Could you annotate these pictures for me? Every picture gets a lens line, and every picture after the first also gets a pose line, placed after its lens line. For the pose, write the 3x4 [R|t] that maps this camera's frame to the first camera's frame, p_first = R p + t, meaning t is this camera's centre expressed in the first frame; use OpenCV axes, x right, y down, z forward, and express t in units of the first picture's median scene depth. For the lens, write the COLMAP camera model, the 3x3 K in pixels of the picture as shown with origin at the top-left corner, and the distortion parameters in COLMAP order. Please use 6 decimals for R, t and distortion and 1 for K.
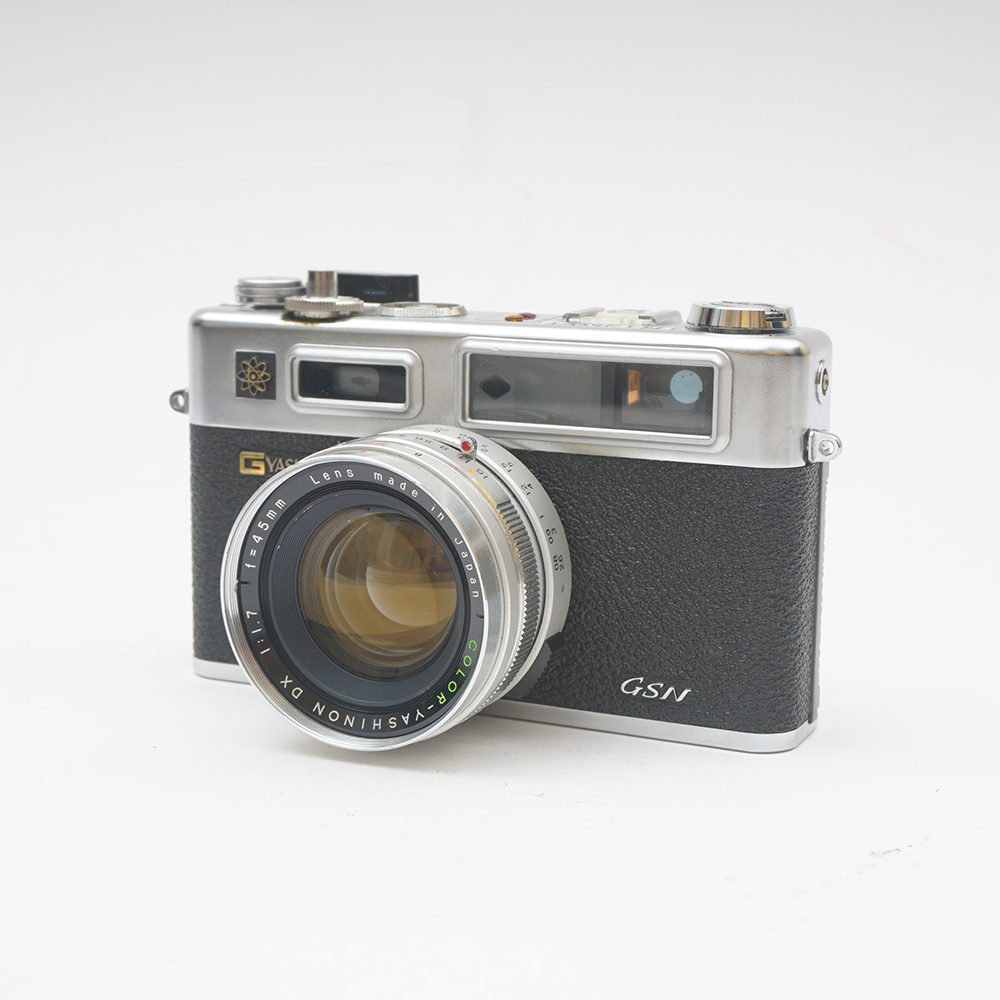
lens RADIAL K [[1952.7, 0, 500.0], [0, 1952.7, 500.0], [0, 0, 1]] dist [0.016979, 0.065988]
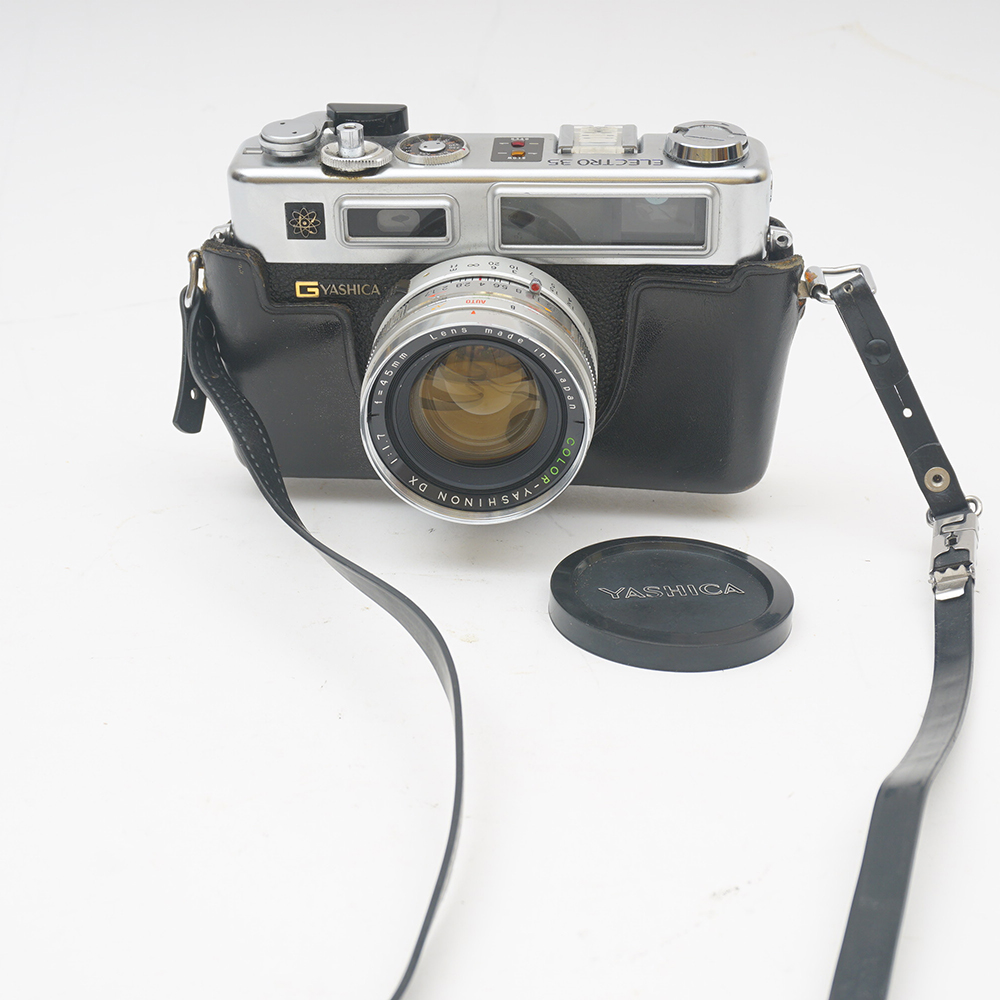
lens RADIAL K [[1952.7, 0, 500.0], [0, 1952.7, 500.0], [0, 0, 1]] dist [0.016979, 0.065988]
pose [[0.935639, -0.204311, 0.287814, -0.420375], [0.091613, 0.928061, 0.360986, -0.349467], [-0.340862, -0.311385, 0.887047, -0.173767]]
